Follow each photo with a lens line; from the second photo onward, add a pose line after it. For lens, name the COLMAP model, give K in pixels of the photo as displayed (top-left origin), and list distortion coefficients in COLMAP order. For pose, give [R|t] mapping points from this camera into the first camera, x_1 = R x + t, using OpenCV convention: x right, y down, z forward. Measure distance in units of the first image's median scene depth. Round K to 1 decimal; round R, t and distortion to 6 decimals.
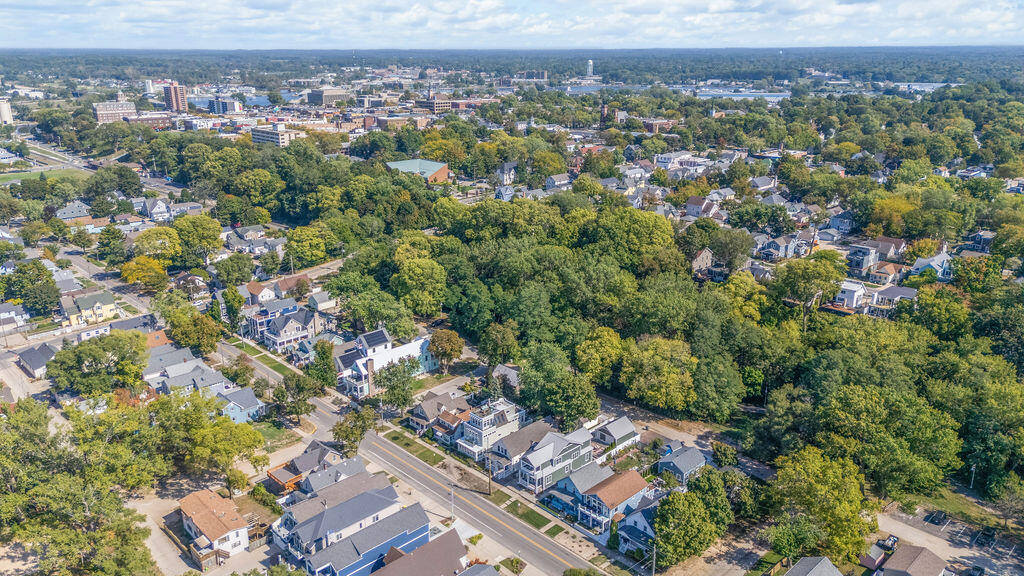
lens RADIAL K [[750.7, 0, 512.0], [0, 750.7, 288.0], [0, 0, 1]] dist [0.101948, -0.123857]
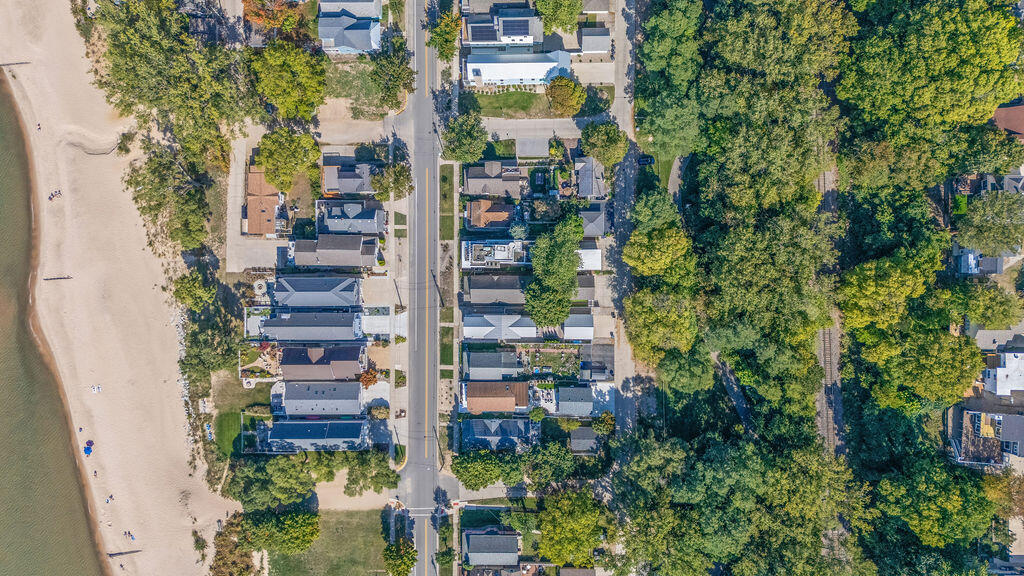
lens RADIAL K [[750.7, 0, 512.0], [0, 750.7, 288.0], [0, 0, 1]] dist [0.101948, -0.123857]
pose [[0.719079, 0.694837, -0.011283, 0.041360], [-0.191887, 0.214134, 0.957771, -0.887494], [0.667911, -0.686548, 0.287309, 0.683935]]
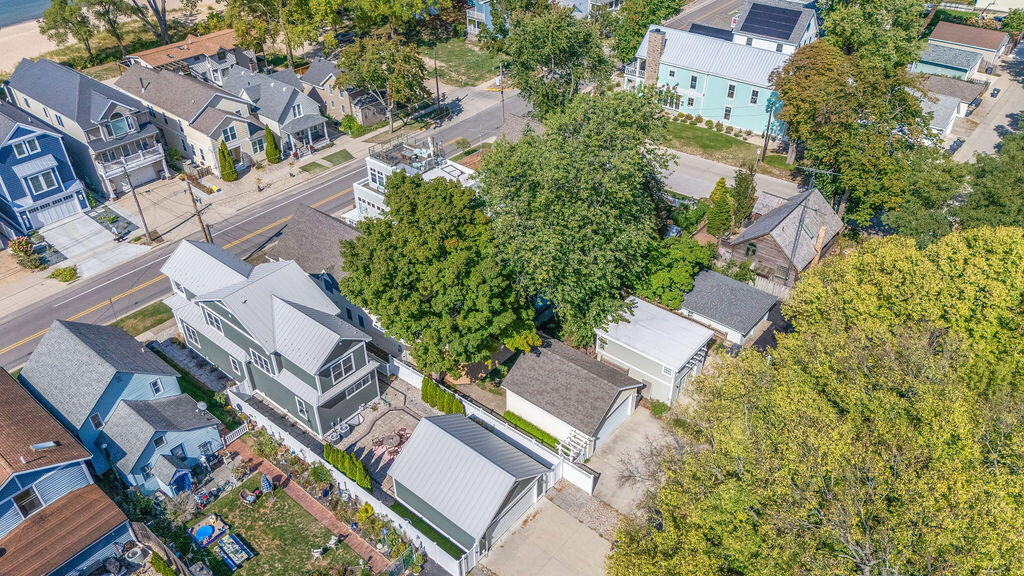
lens RADIAL K [[750.7, 0, 512.0], [0, 750.7, 288.0], [0, 0, 1]] dist [0.101948, -0.123857]
pose [[0.109194, 0.585694, -0.803144, 0.319809], [-0.294360, 0.790788, 0.536663, -0.005405], [0.949436, 0.177813, 0.258754, 0.970982]]
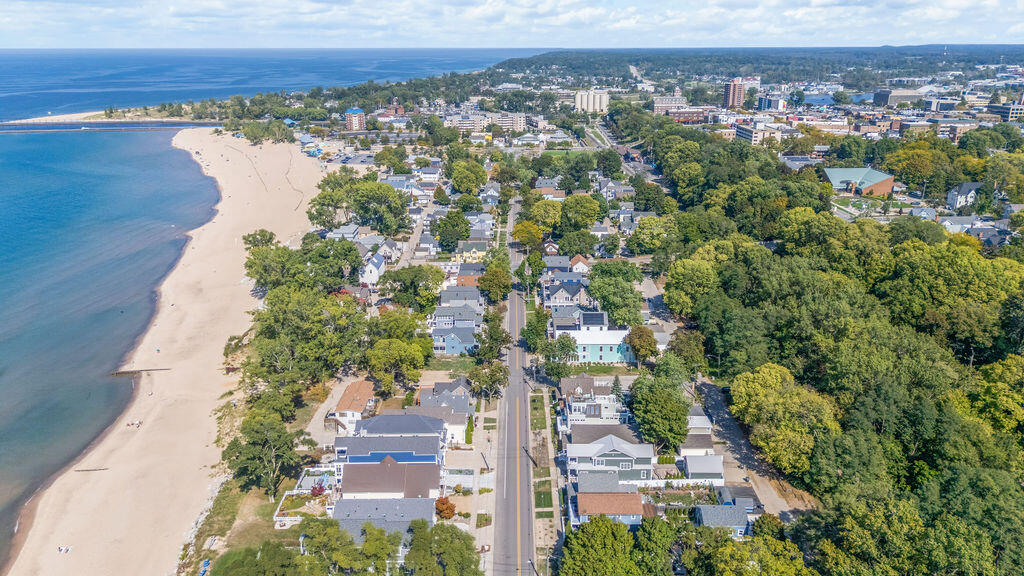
lens RADIAL K [[750.7, 0, 512.0], [0, 750.7, 288.0], [0, 0, 1]] dist [0.101948, -0.123857]
pose [[0.717875, 0.208949, -0.664075, 0.558013], [-0.206948, 0.974824, 0.083011, -0.052116], [0.664701, 0.077837, 0.743043, 0.148430]]
